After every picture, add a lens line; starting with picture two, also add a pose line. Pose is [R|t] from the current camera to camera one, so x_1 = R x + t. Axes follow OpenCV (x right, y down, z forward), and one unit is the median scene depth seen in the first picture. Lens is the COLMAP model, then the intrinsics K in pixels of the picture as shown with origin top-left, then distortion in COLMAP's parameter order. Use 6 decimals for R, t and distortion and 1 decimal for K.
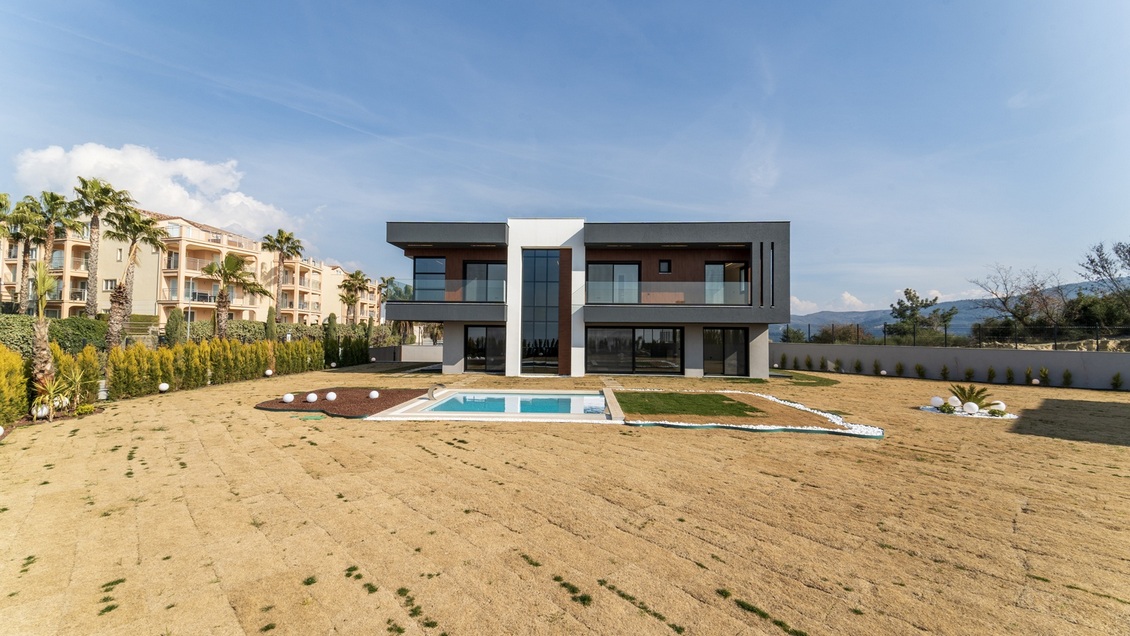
lens RADIAL K [[444.8, 0, 561.6], [0, 444.8, 316.5], [0, 0, 1]] dist [0.033364, -0.000236]
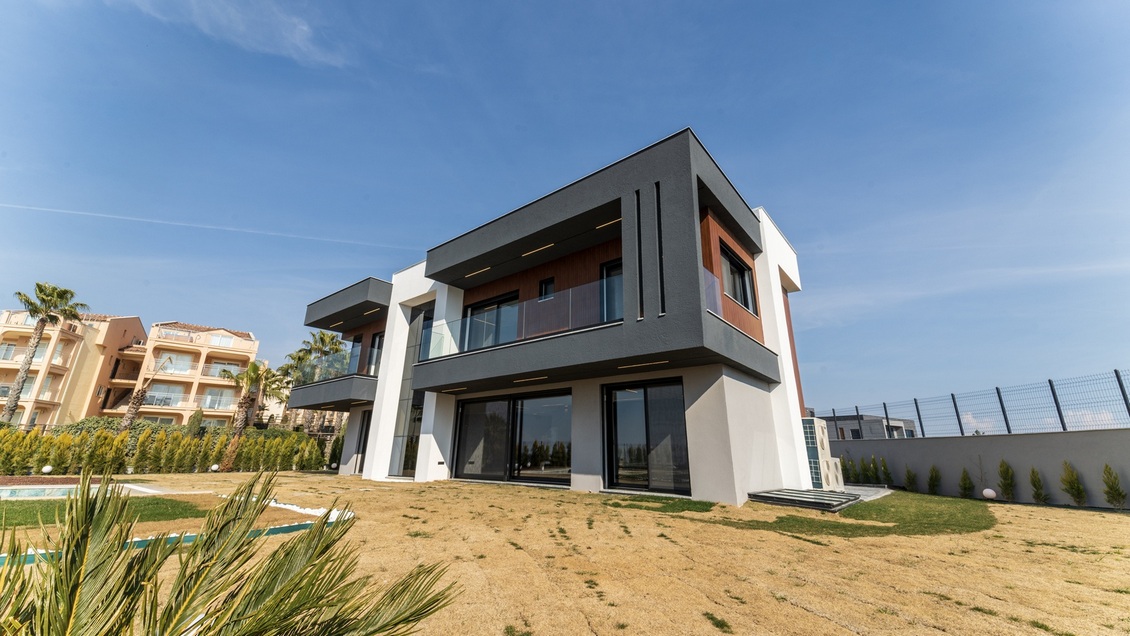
lens RADIAL K [[433.3, 0, 565.0], [0, 433.3, 318.0], [0, 0, 1]] dist [0.066220, -0.030128]
pose [[0.800093, -0.179442, -0.572409, 0.577214], [0.017701, 0.960858, -0.276474, 0.085339], [0.599615, 0.211073, 0.771952, 0.576461]]
